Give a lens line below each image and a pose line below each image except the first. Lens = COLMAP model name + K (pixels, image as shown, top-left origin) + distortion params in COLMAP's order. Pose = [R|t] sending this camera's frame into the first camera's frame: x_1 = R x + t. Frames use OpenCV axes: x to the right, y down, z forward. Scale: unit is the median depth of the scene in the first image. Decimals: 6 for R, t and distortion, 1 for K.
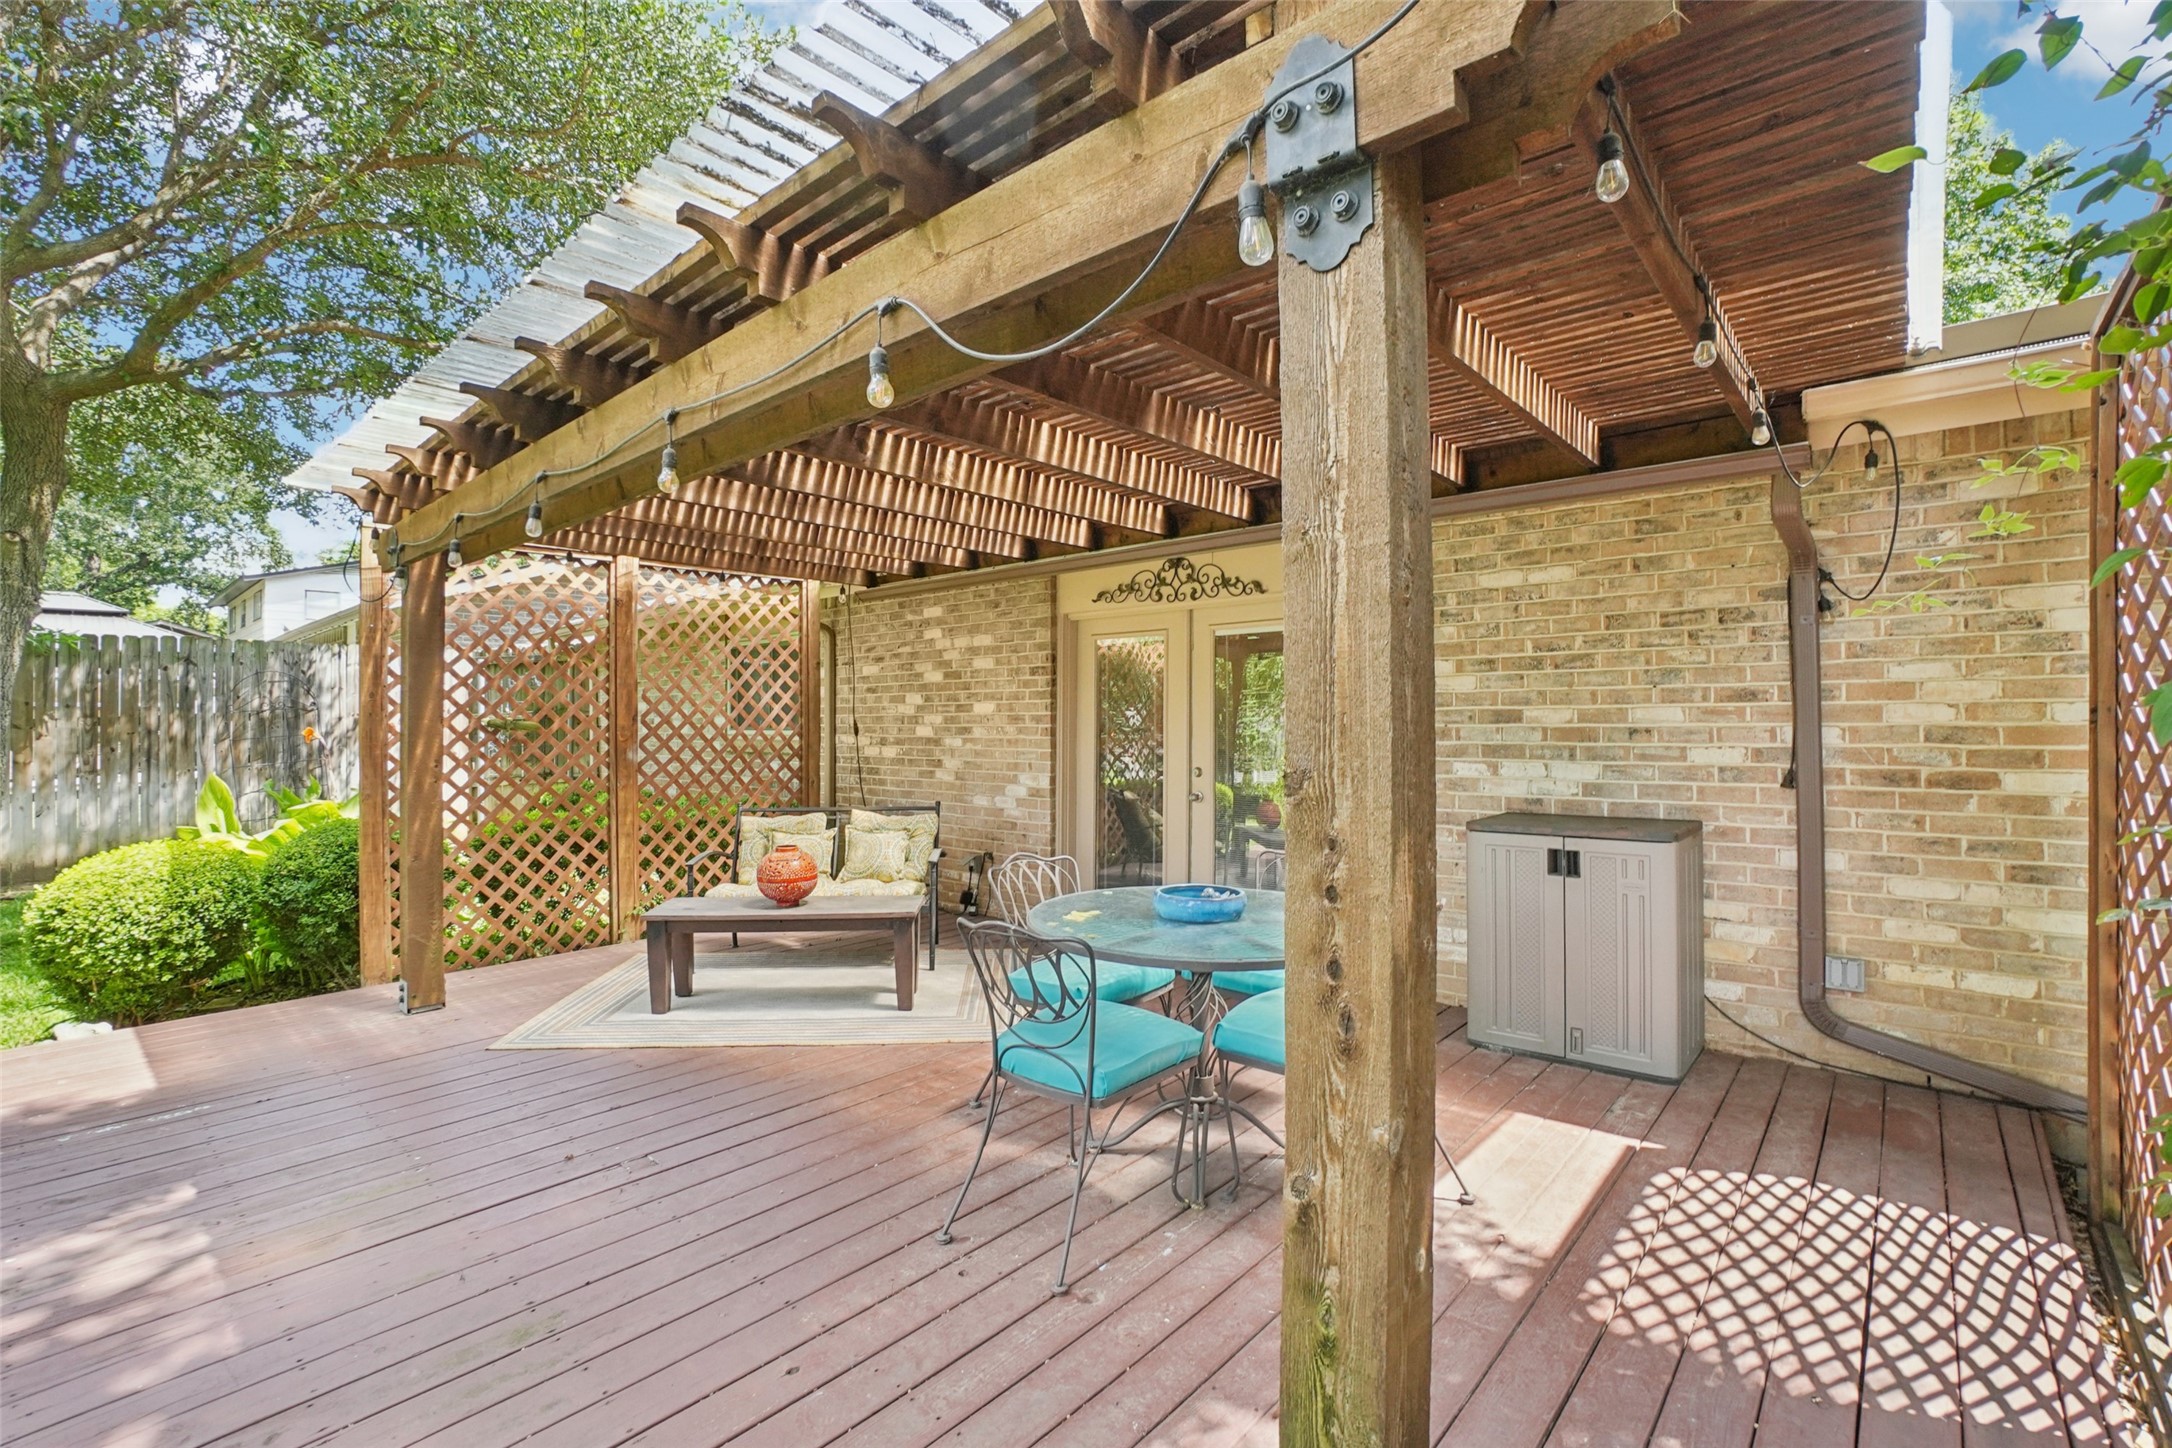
lens RADIAL K [[973.4, 0, 1081.7], [0, 973.4, 675.4], [0, 0, 1]] dist [-0.045530, 0.001990]
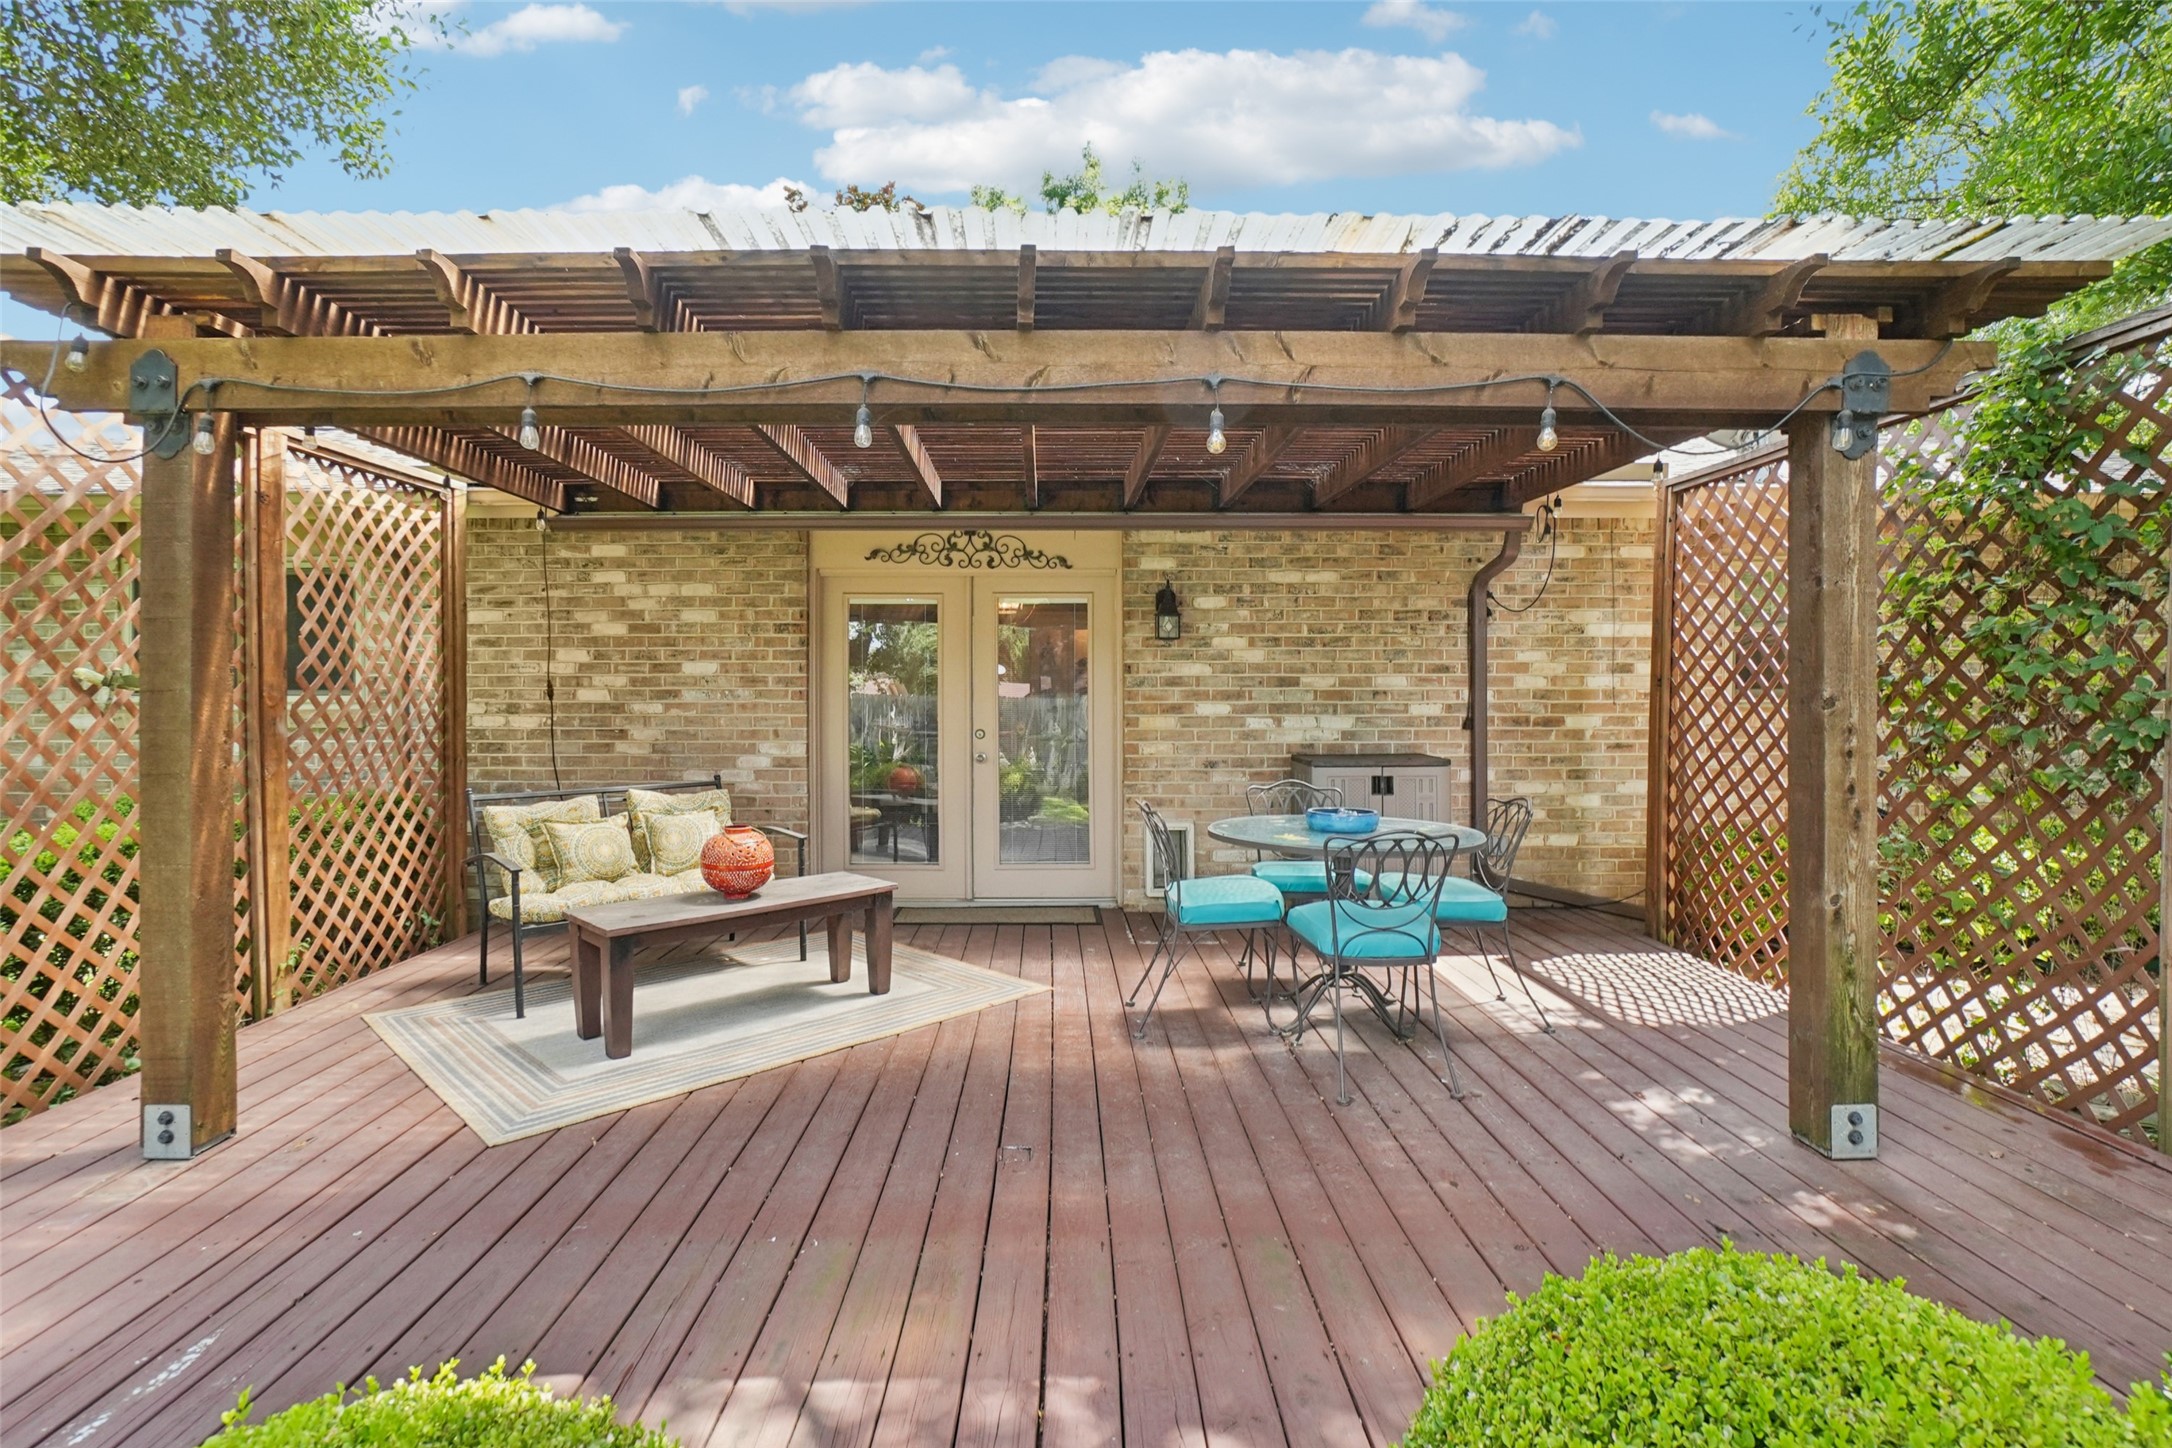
lens RADIAL K [[1051.1, 0, 1066.0], [0, 1051.1, 628.2], [0, 0, 1]] dist [-0.046924, 0.000711]
pose [[0.740024, 0.044850, 0.671083, -0.788550], [-0.033689, 0.998993, -0.029616, 0.023429], [-0.671736, -0.000691, 0.740790, 0.156967]]
